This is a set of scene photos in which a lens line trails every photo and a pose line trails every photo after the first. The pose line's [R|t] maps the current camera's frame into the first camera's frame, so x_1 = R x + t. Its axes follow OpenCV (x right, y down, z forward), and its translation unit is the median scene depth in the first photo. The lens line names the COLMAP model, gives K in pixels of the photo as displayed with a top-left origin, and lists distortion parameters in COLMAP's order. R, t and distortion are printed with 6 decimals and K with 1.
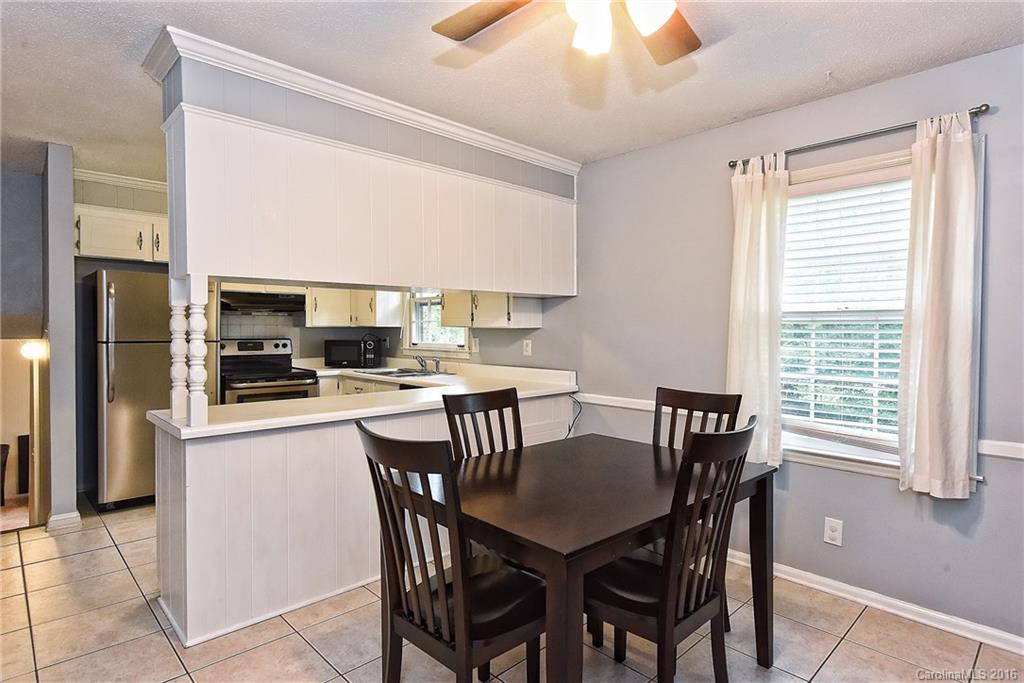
lens RADIAL K [[545.4, 0, 517.7], [0, 545.4, 338.7], [0, 0, 1]] dist [0.003073, -0.000568]
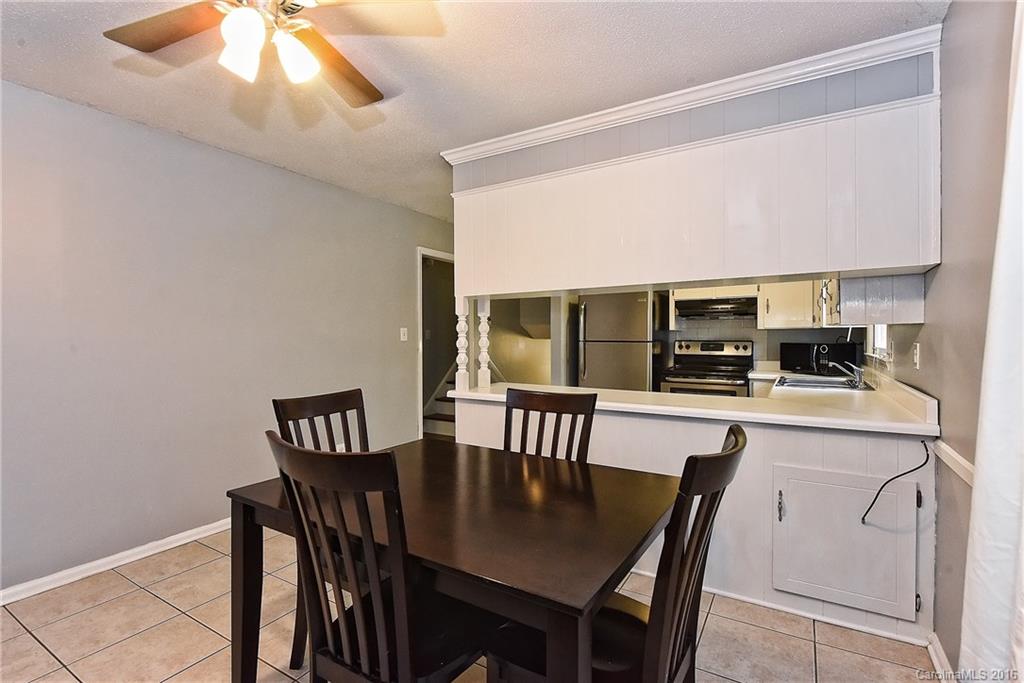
lens RADIAL K [[476.3, 0, 512.6], [0, 476.3, 347.8], [0, 0, 1]] dist [0.000090, 0.000146]
pose [[0.250671, 0.022200, -0.967818, 0.632075], [-0.011762, 0.999733, 0.019885, 0.001049], [0.968001, 0.006399, 0.250865, 0.622363]]
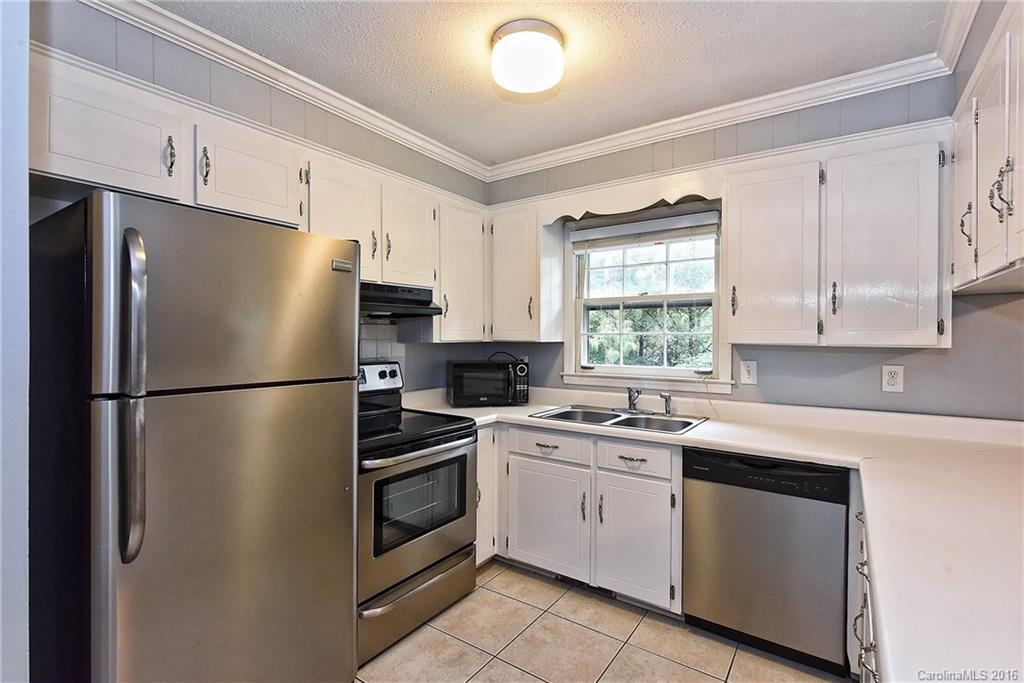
lens RADIAL K [[476.3, 0, 512.9], [0, 476.3, 342.2], [0, 0, 1]] dist [0.000090, 0.000146]
pose [[0.981509, -0.004098, 0.191374, -0.729147], [0.005375, 0.999967, -0.006156, -0.033450], [-0.191342, 0.007071, 0.981498, 0.838224]]
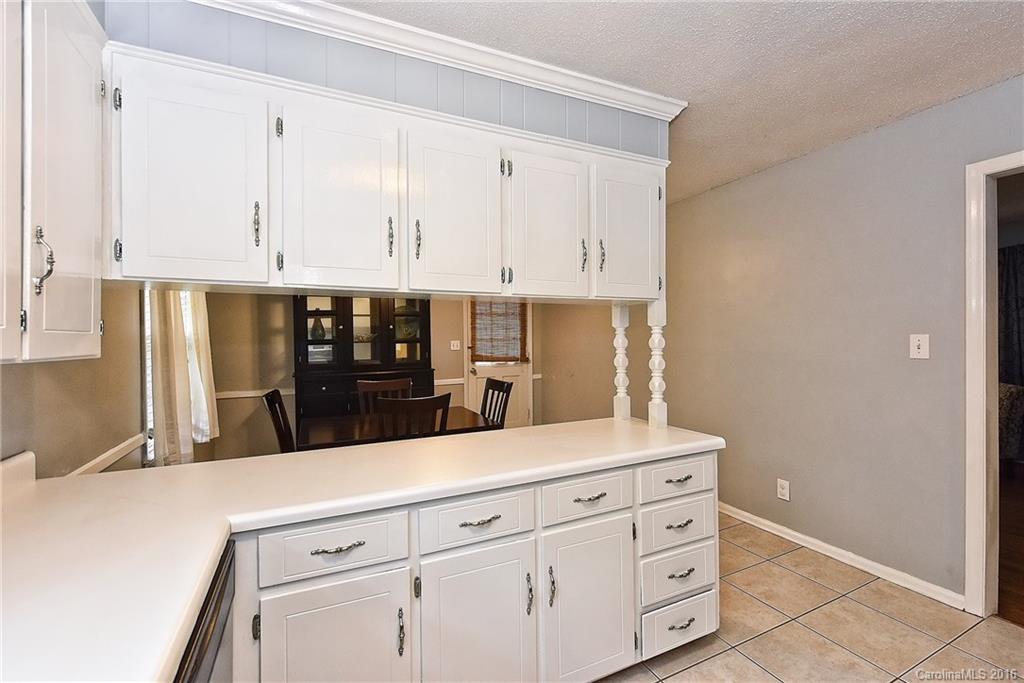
lens RADIAL K [[447.7, 0, 513.1], [0, 447.7, 339.5], [0, 0, 1]] dist [-0.004433, -0.000433]
pose [[-0.948146, 0.007640, 0.317742, -0.542785], [0.014755, 0.999691, 0.019994, -0.046867], [-0.317491, 0.023645, -0.947966, 1.647619]]
